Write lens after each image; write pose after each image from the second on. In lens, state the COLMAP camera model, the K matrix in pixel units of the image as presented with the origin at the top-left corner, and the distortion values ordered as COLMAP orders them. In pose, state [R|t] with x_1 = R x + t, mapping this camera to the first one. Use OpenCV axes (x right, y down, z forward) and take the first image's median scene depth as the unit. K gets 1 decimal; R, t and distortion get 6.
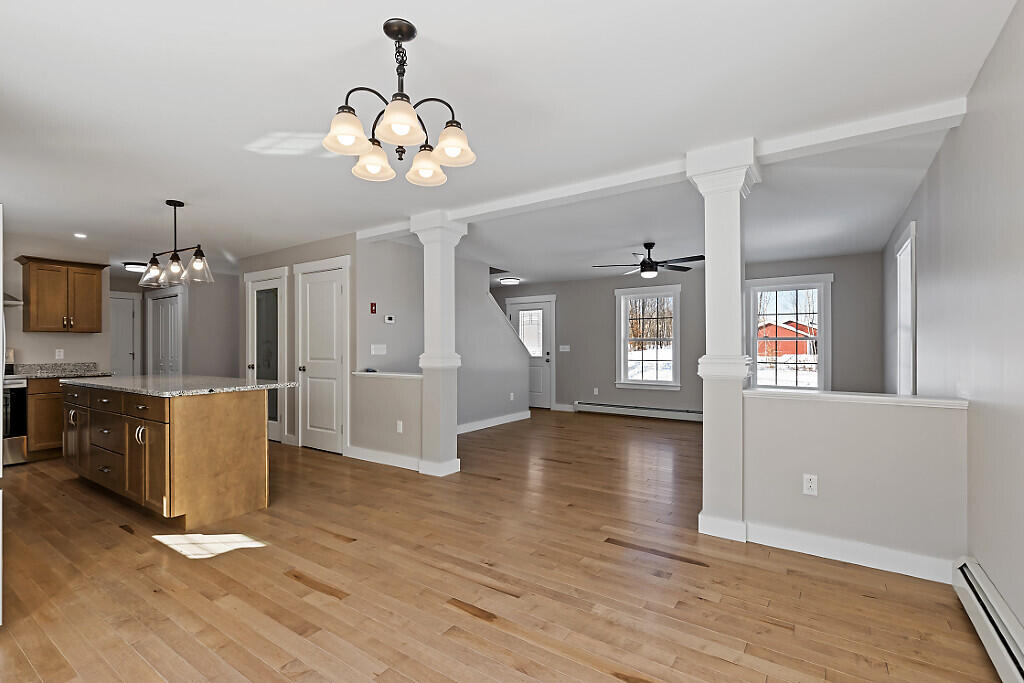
lens RADIAL K [[465.2, 0, 509.3], [0, 465.2, 346.0], [0, 0, 1]] dist [0.000004, 0.000249]
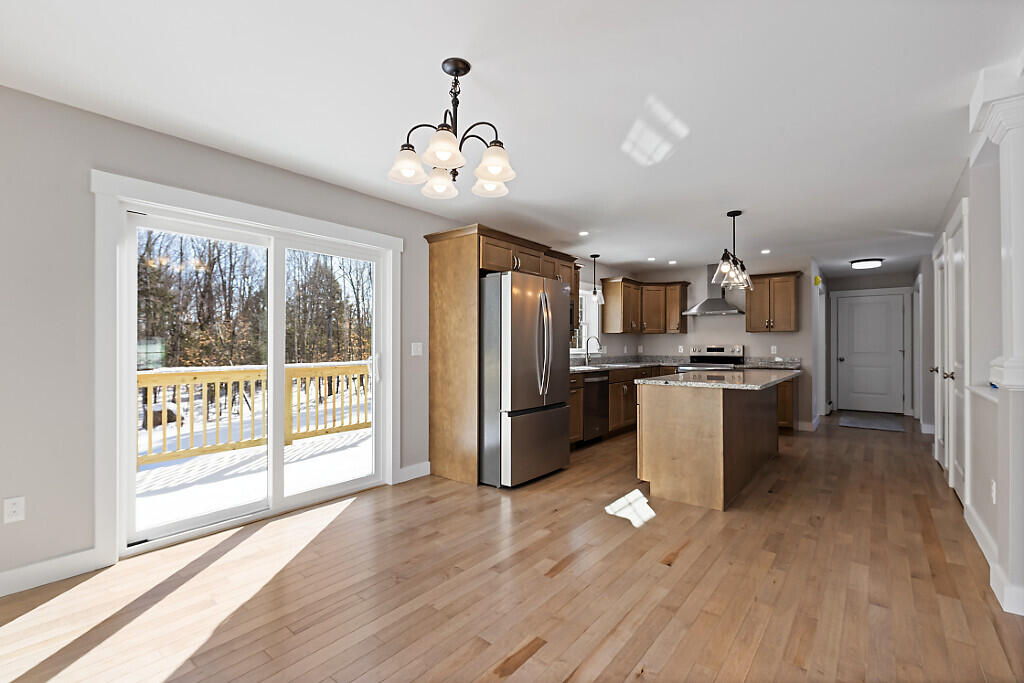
lens RADIAL K [[455.7, 0, 509.5], [0, 455.7, 343.7], [0, 0, 1]] dist [0.000358, -0.000183]
pose [[-0.078224, 0.000874, -0.996935, 0.317259], [0.001365, 0.999999, 0.000770, -0.000361], [0.996935, -0.001301, -0.078225, 0.445648]]
